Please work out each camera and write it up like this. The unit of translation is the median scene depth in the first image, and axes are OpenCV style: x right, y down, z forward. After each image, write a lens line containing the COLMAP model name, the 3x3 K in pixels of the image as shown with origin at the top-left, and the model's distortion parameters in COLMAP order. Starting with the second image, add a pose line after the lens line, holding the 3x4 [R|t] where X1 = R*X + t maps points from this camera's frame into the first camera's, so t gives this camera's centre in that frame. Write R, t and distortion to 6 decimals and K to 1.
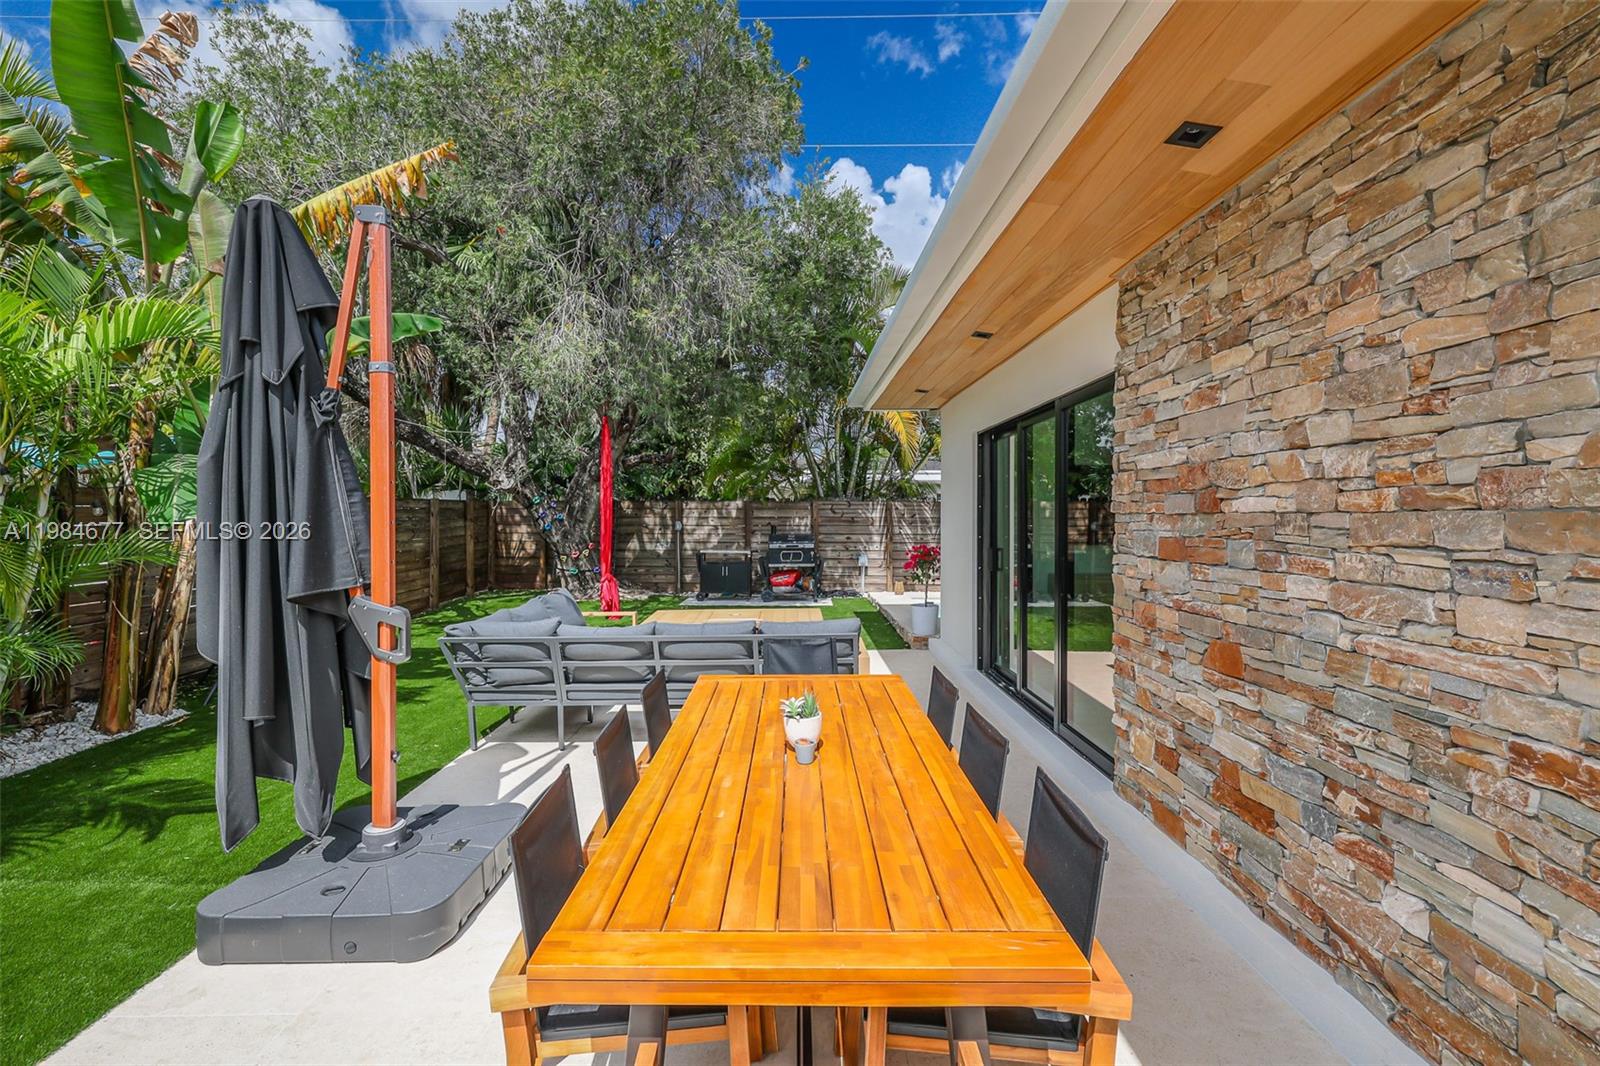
lens RADIAL K [[674.8, 0, 785.9], [0, 674.8, 525.4], [0, 0, 1]] dist [-0.000079, -0.000374]
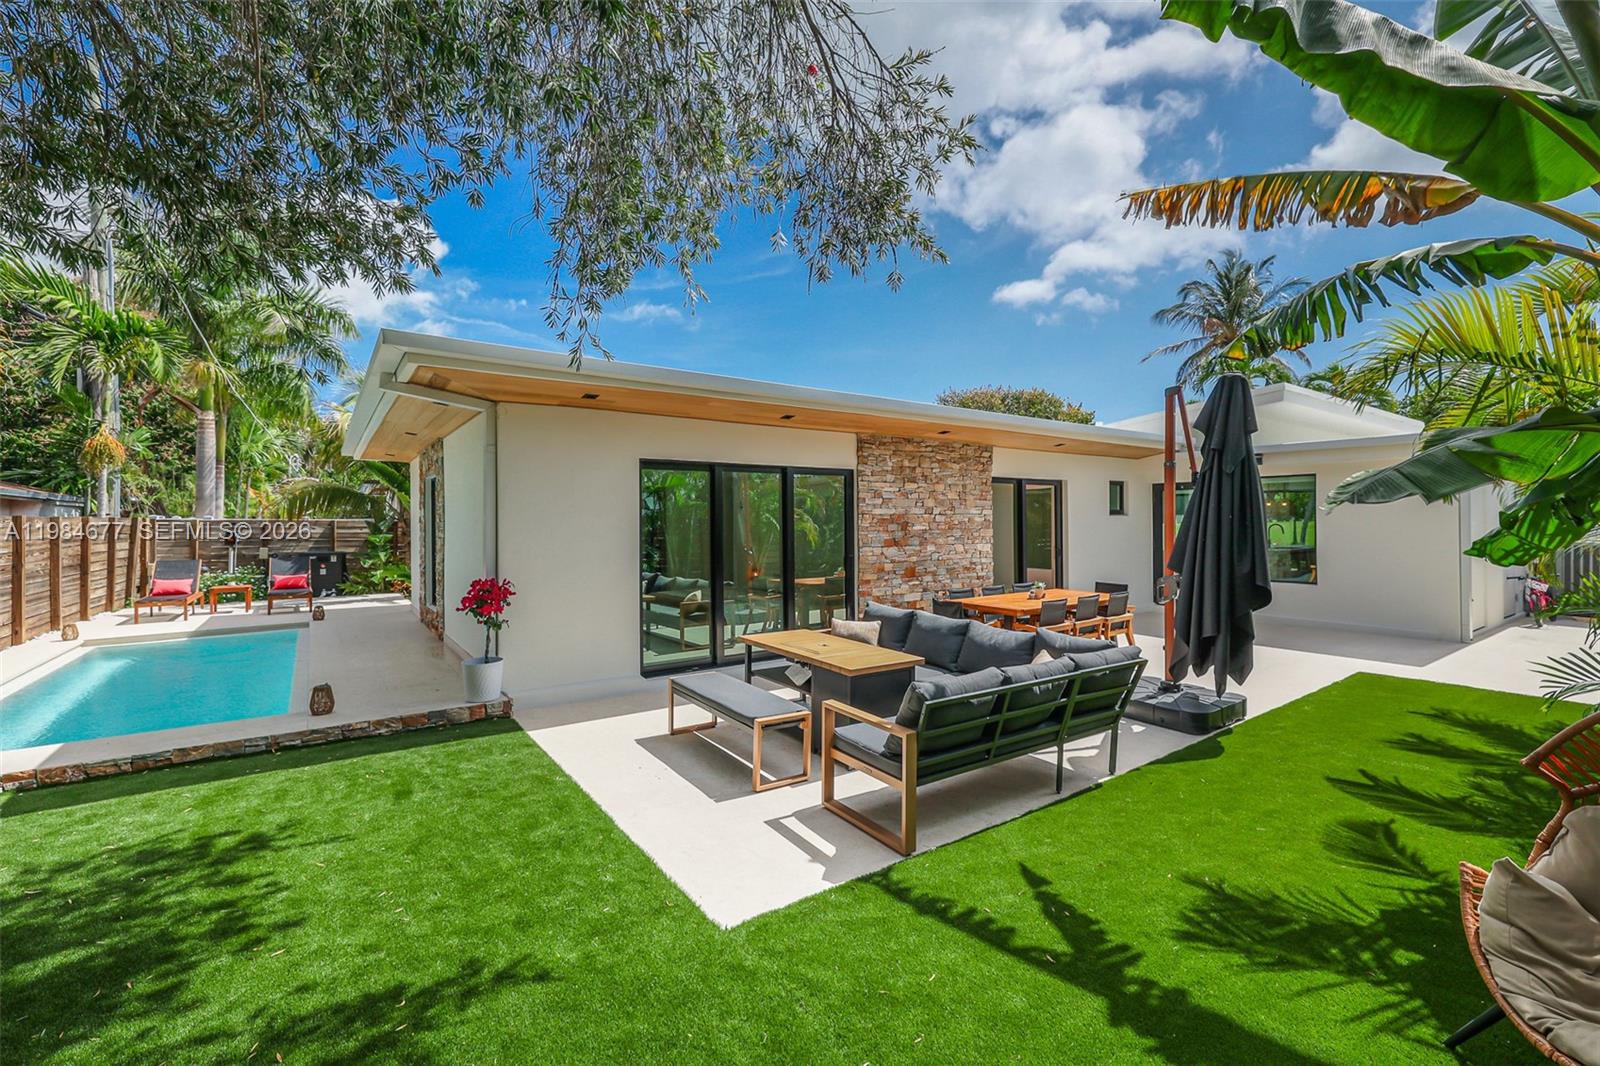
lens RADIAL K [[630.5, 0, 800.0], [0, 630.5, 533.0], [0, 0, 1]] dist [-0.001528, -0.000152]
pose [[-0.576242, -0.009435, 0.817225, -0.346559], [0.019606, 0.999486, 0.025364, -0.020241], [-0.817044, 0.030639, -0.575761, 0.695871]]
